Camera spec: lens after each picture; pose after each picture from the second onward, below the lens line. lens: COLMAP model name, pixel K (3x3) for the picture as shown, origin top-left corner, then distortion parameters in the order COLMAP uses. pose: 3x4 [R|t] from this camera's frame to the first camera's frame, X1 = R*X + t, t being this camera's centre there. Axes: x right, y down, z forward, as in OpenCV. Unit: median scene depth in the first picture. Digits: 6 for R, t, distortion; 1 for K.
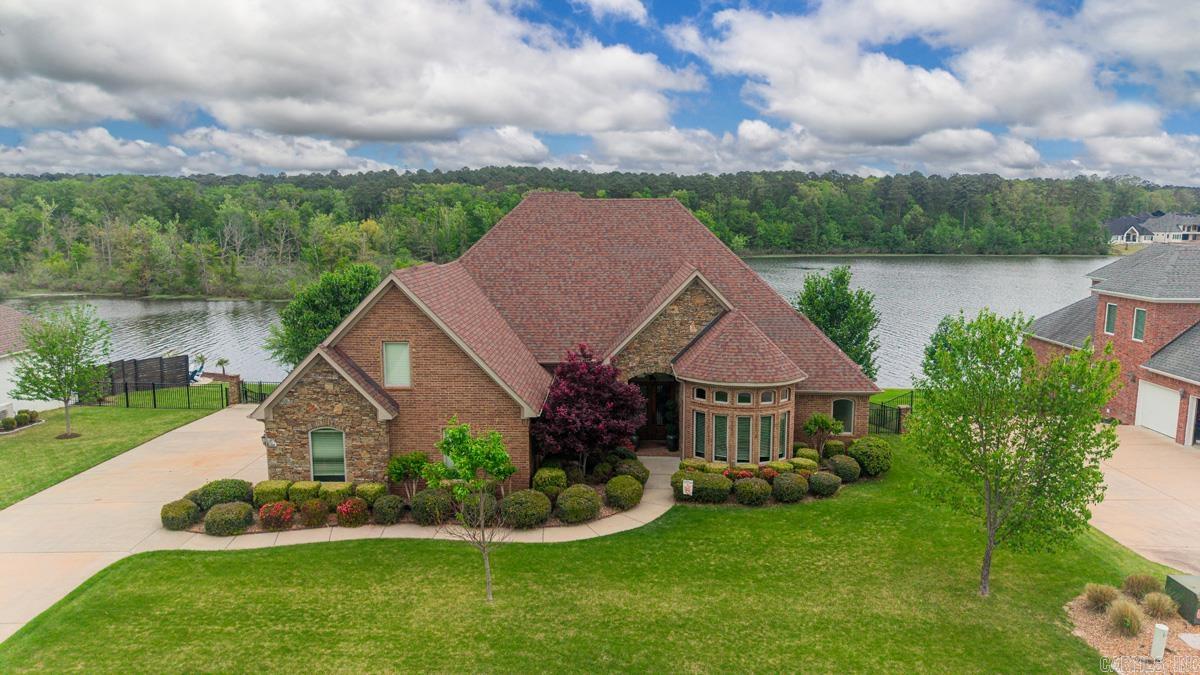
lens RADIAL K [[816.9, 0, 600.0], [0, 816.9, 337.5], [0, 0, 1]] dist [0.020402, -0.026126]
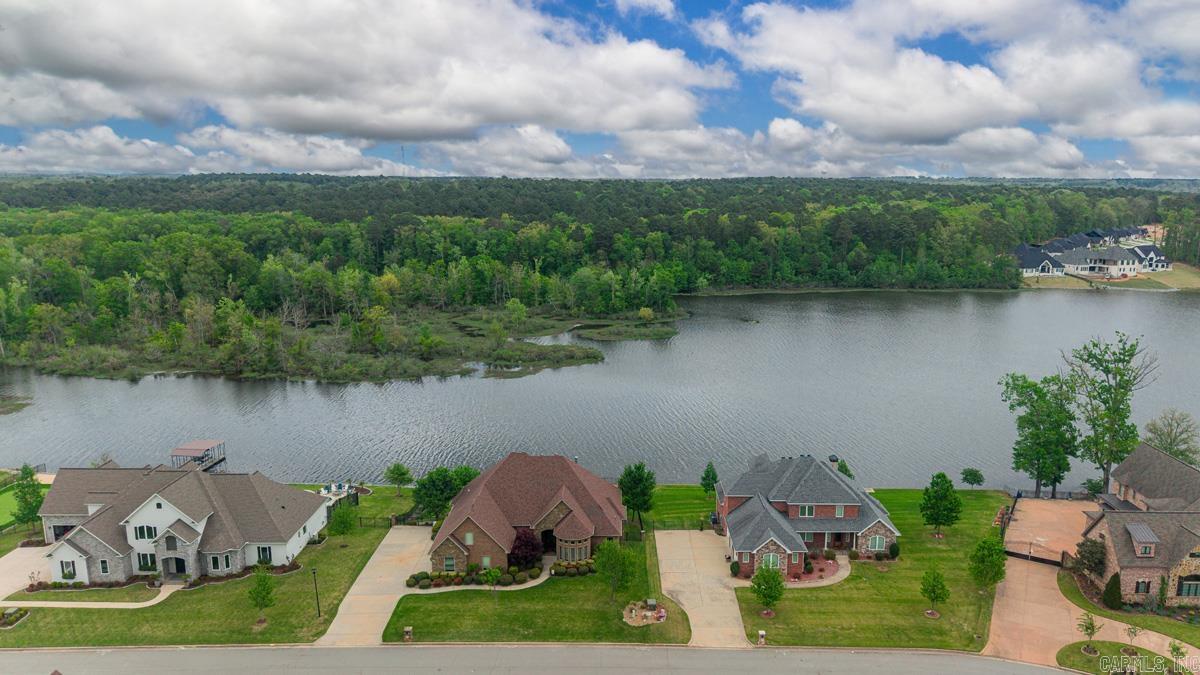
lens RADIAL K [[804.2, 0, 597.8], [0, 804.2, 344.2], [0, 0, 1]] dist [0.018108, -0.019956]
pose [[0.999913, -0.013057, -0.002068, 0.287423], [0.013098, 0.999683, 0.021479, -0.775367], [0.001787, -0.021504, 0.999767, -2.177202]]
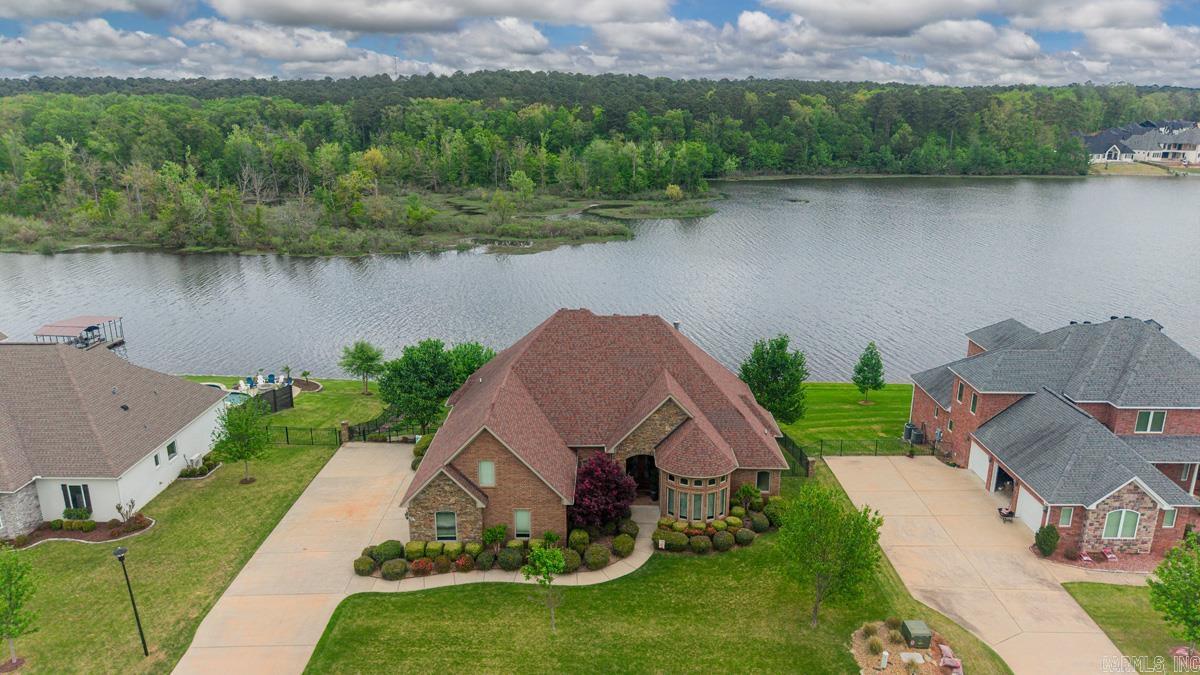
lens RADIAL K [[804.2, 0, 597.8], [0, 804.2, 344.2], [0, 0, 1]] dist [0.018108, -0.019956]
pose [[0.999983, -0.005474, 0.002145, -0.022381], [0.005140, 0.991121, 0.132864, -0.398461], [-0.002853, -0.132850, 0.991132, -0.522587]]
